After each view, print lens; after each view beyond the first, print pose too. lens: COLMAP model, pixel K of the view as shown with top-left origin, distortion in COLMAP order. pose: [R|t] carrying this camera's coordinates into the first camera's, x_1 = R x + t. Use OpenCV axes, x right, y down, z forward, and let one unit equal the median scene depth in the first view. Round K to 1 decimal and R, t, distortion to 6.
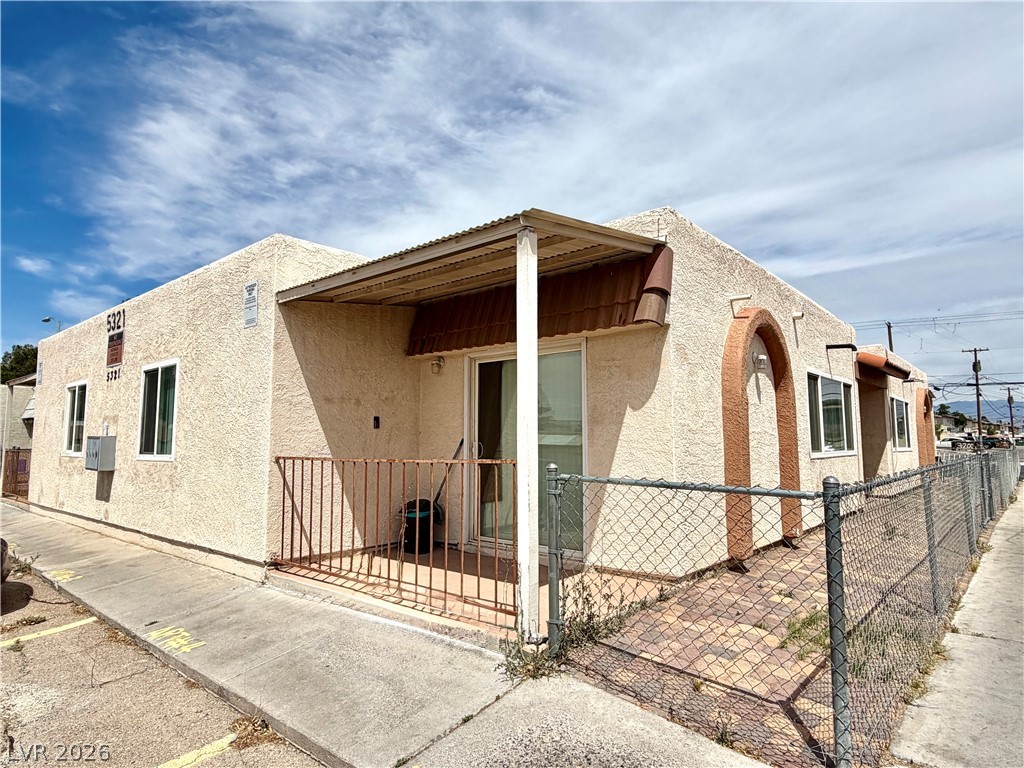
lens RADIAL K [[609.9, 0, 511.7], [0, 609.9, 382.5], [0, 0, 1]] dist [-0.000093, -0.003740]
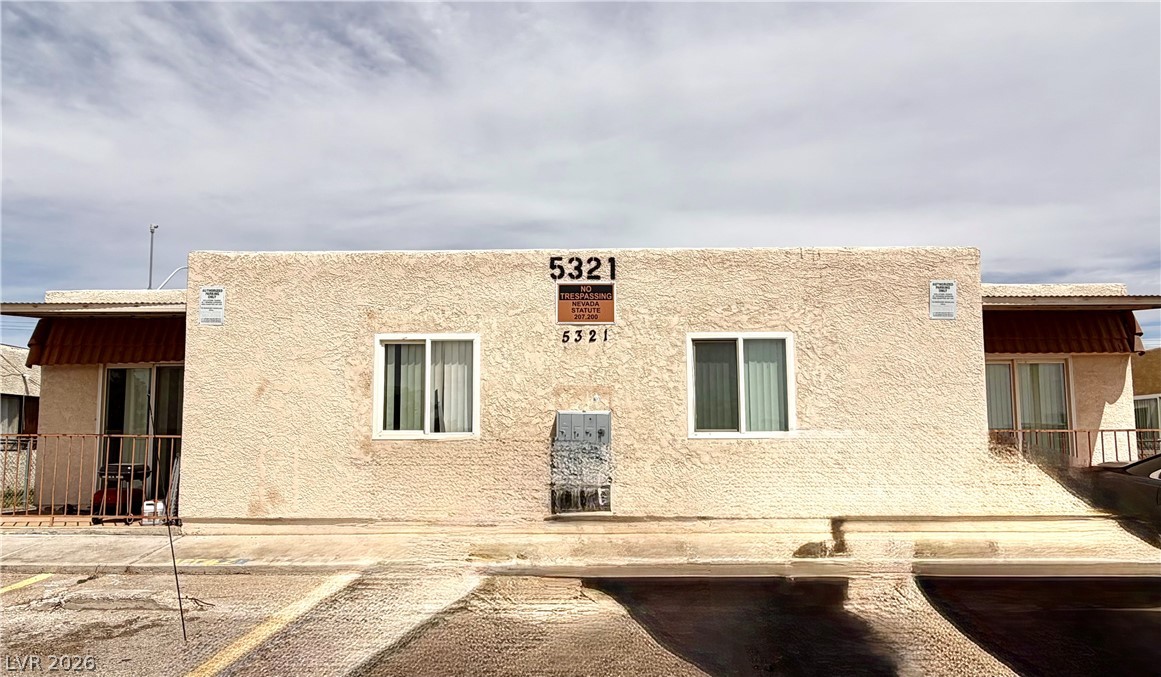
lens RADIAL K [[597.5, 0, 653.9], [0, 597.5, 388.0], [0, 0, 1]] dist [0.006044, -0.000732]
pose [[0.765893, 0.050768, 0.640961, -1.370325], [-0.065670, 0.997841, -0.000564, 0.064881], [-0.639606, -0.041660, 0.767573, 0.419954]]
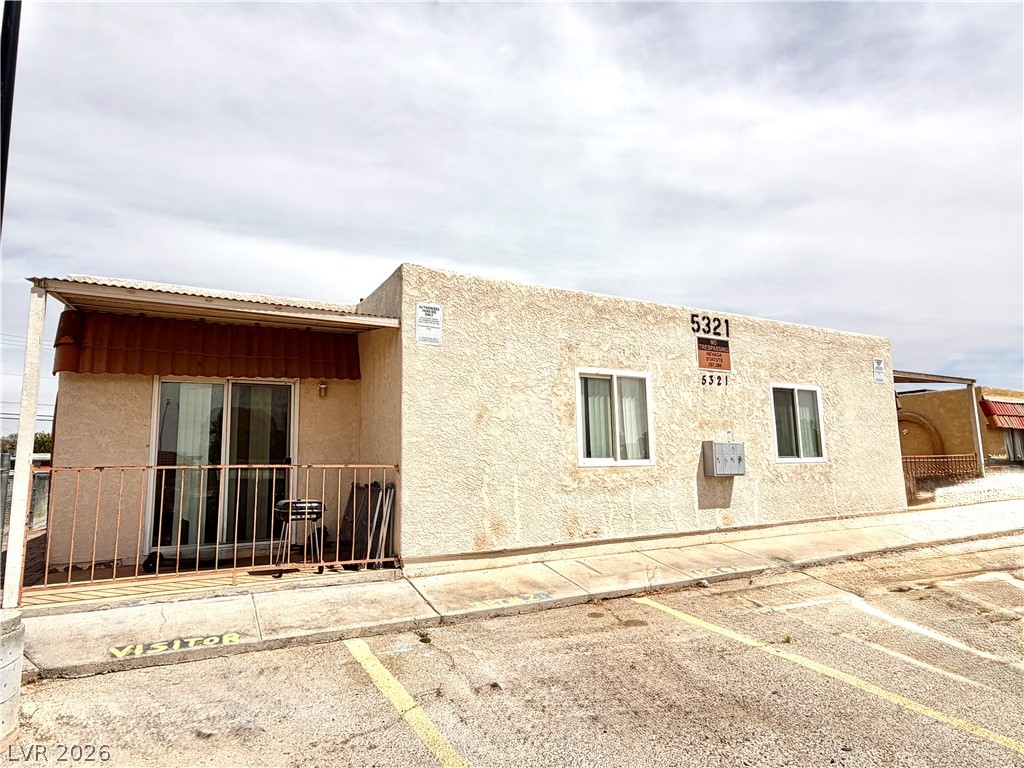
lens RADIAL K [[609.9, 0, 510.5], [0, 609.9, 384.9], [0, 0, 1]] dist [-0.000093, -0.003740]
pose [[0.336317, 0.128072, 0.933000, -2.134004], [-0.076073, 0.991167, -0.108635, 0.162674], [-0.938671, -0.034440, 0.343089, 1.226004]]
